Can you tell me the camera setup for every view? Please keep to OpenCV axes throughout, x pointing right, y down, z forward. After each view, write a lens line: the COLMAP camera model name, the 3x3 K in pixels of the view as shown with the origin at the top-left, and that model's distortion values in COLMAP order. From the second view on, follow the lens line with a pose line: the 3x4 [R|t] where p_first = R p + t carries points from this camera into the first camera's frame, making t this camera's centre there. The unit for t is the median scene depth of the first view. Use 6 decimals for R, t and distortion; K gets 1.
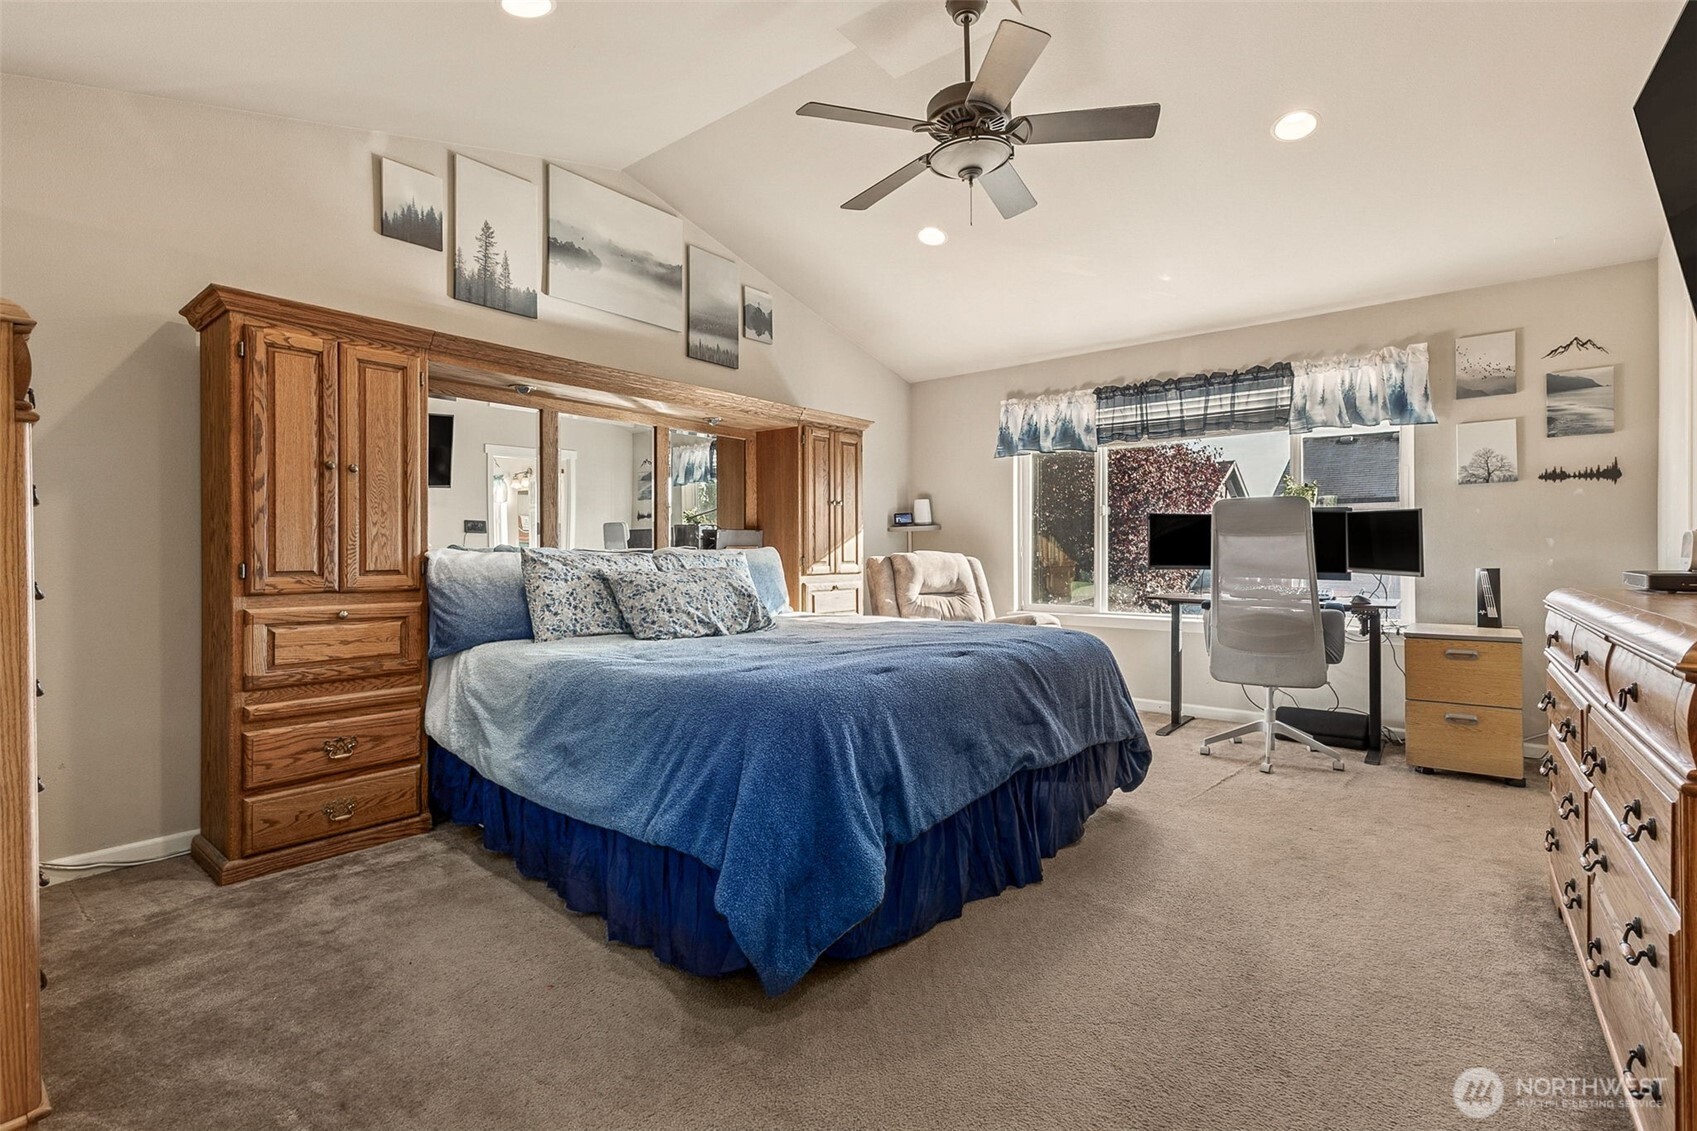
lens RADIAL K [[781.5, 0, 852.1], [0, 781.5, 555.8], [0, 0, 1]] dist [-0.005075, 0.000455]
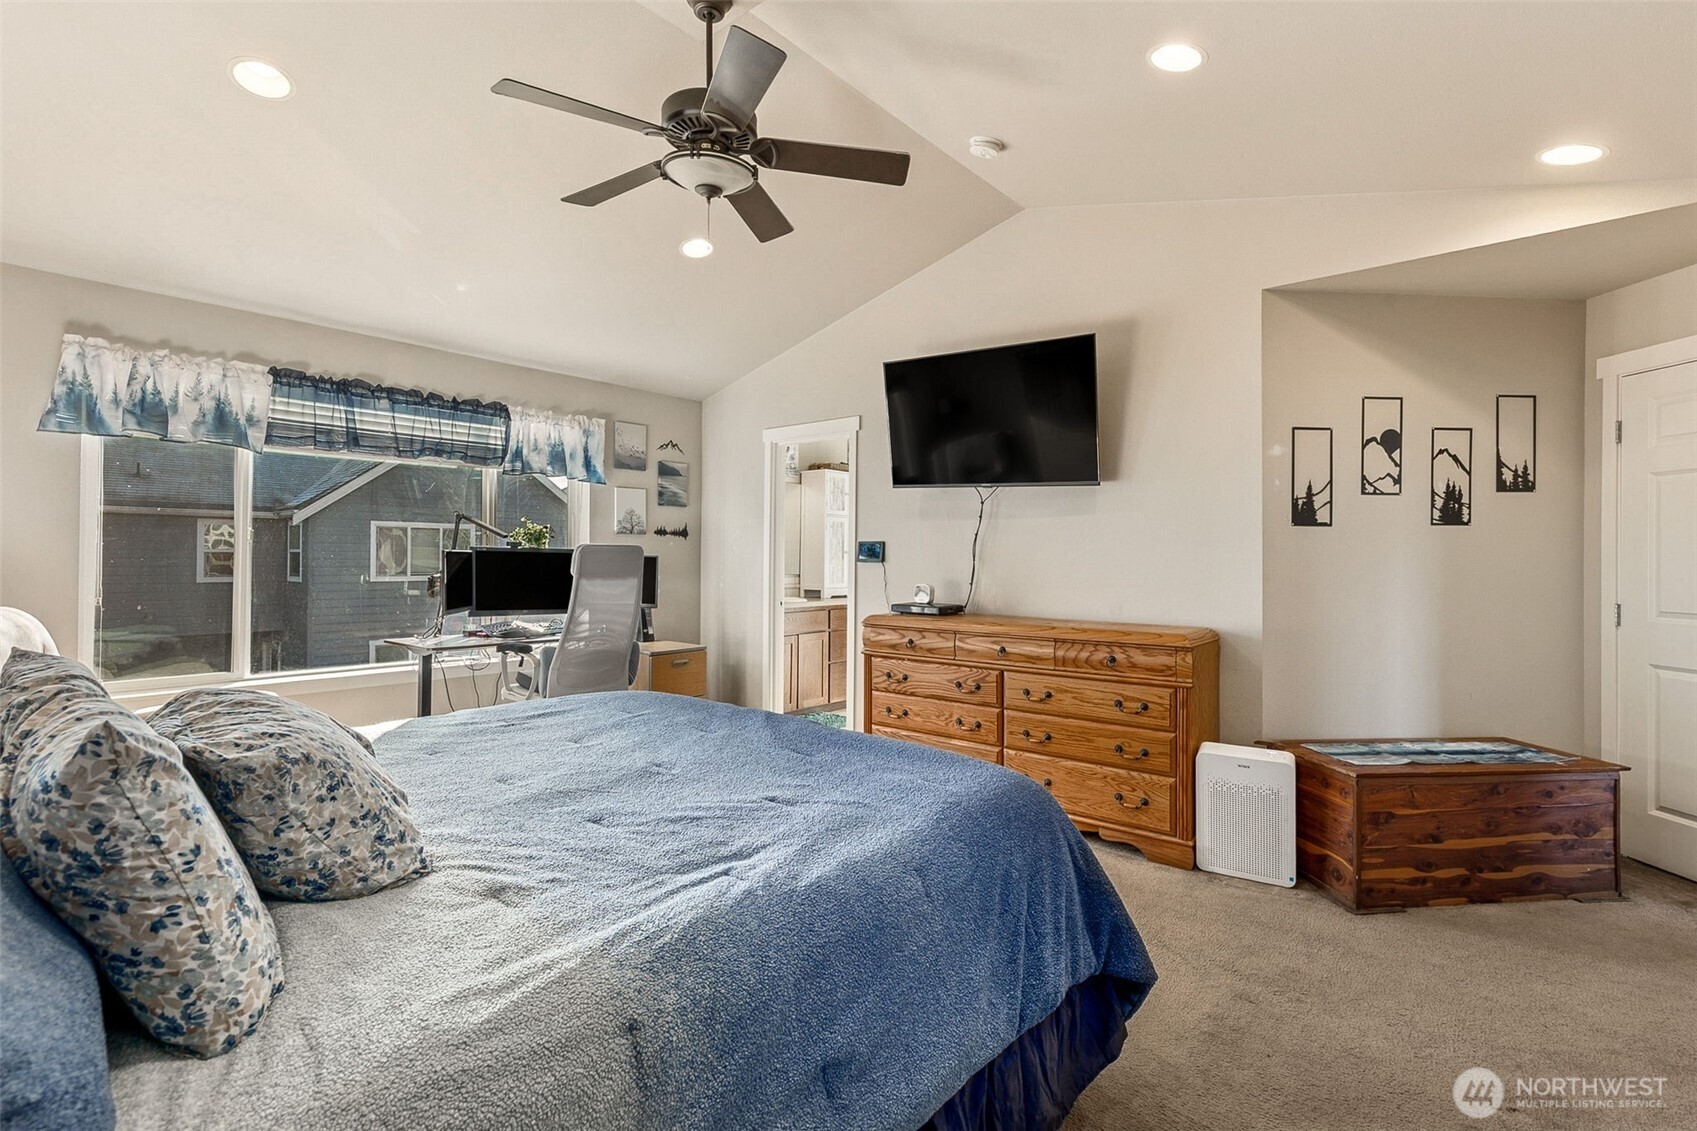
lens RADIAL K [[781.5, 0, 852.3], [0, 781.5, 558.9], [0, 0, 1]] dist [-0.005075, 0.000455]
pose [[0.023775, 0.001125, 0.999717, -0.481321], [-0.007101, 0.999974, -0.000956, -0.047777], [-0.999692, -0.007076, 0.023782, 0.536537]]
